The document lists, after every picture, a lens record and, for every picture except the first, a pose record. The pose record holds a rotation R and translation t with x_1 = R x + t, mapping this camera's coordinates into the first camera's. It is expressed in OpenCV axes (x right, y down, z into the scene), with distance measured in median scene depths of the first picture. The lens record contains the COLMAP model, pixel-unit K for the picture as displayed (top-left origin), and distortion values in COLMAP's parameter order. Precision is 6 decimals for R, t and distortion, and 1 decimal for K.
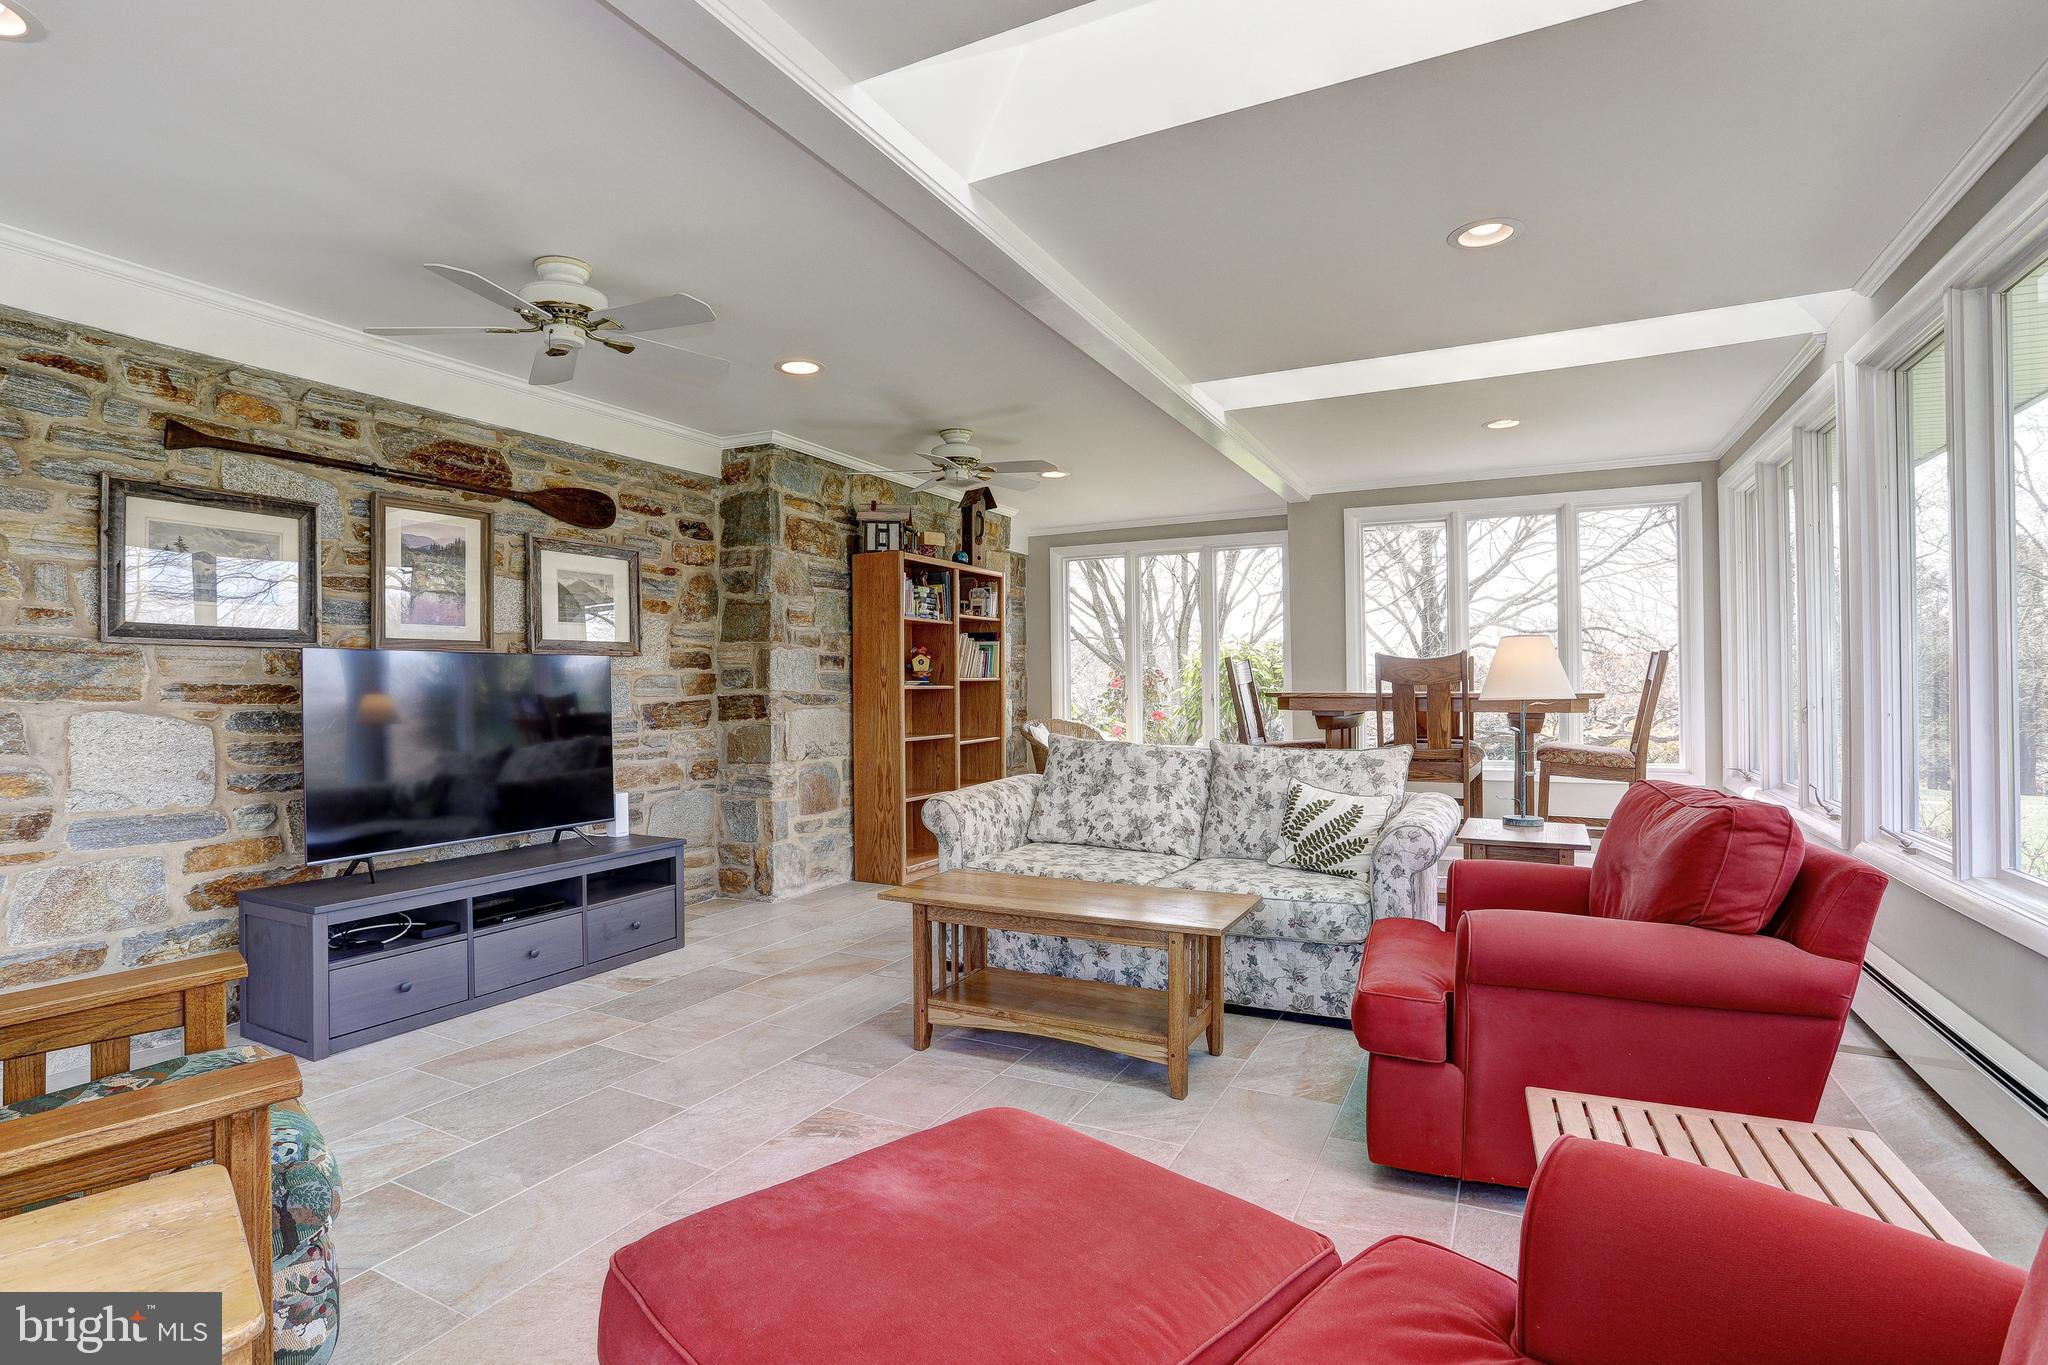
lens RADIAL K [[996.9, 0, 1006.4], [0, 996.9, 686.5], [0, 0, 1]] dist [-0.045239, 0.019892]
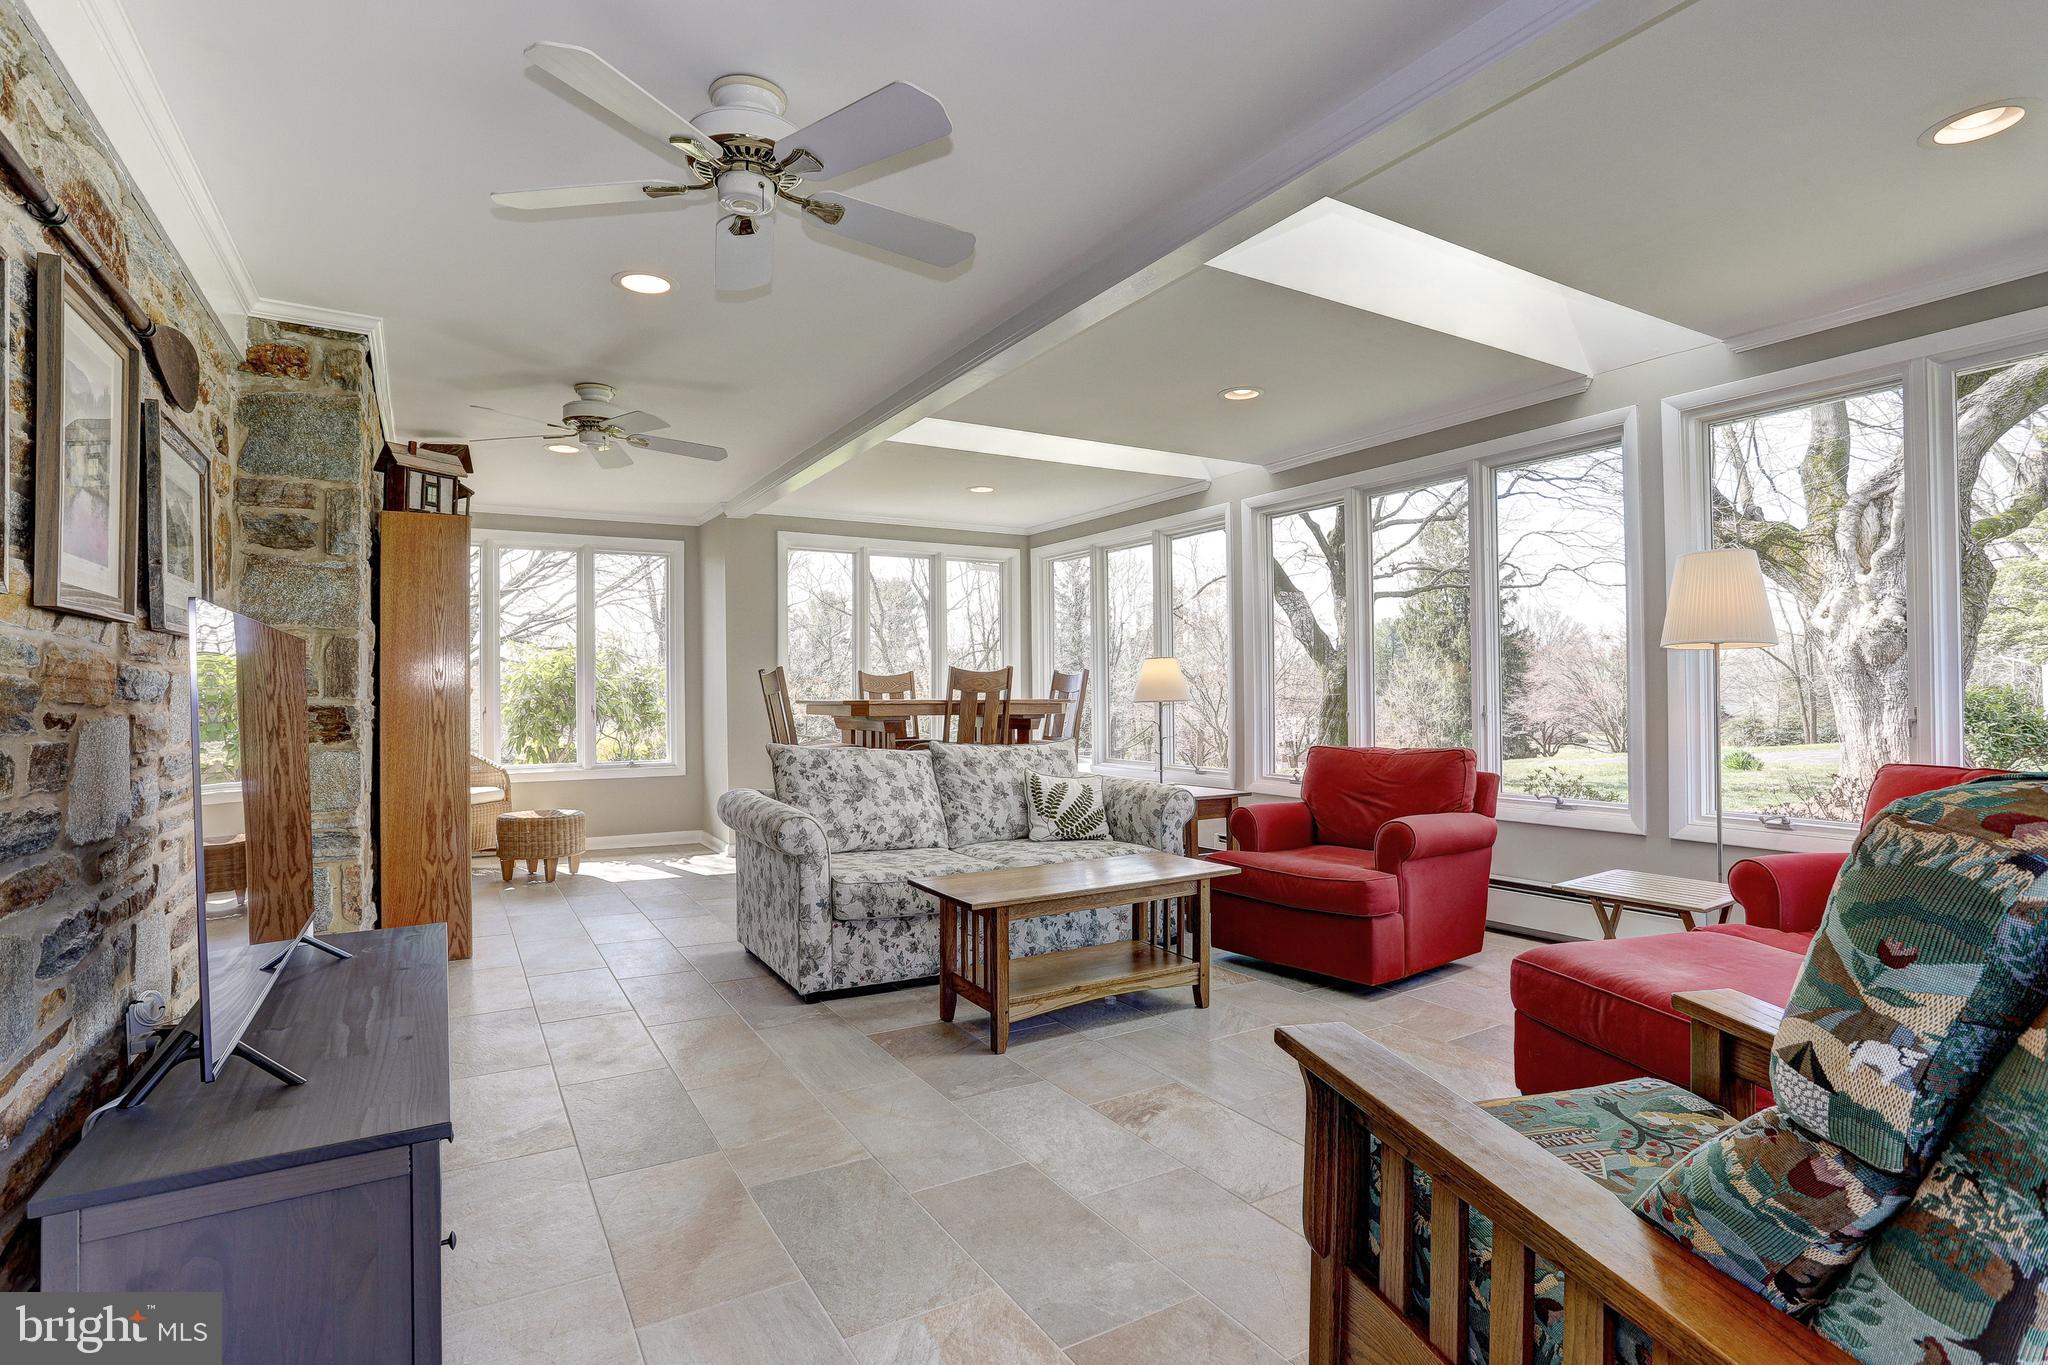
lens RADIAL K [[996.9, 0, 1010.0], [0, 996.9, 681.1], [0, 0, 1]] dist [-0.045239, 0.019892]
pose [[0.539769, 0.012362, 0.841723, -0.686559], [0.006047, 0.999809, -0.018561, 0.007812], [-0.841792, 0.015108, 0.539591, 0.333108]]
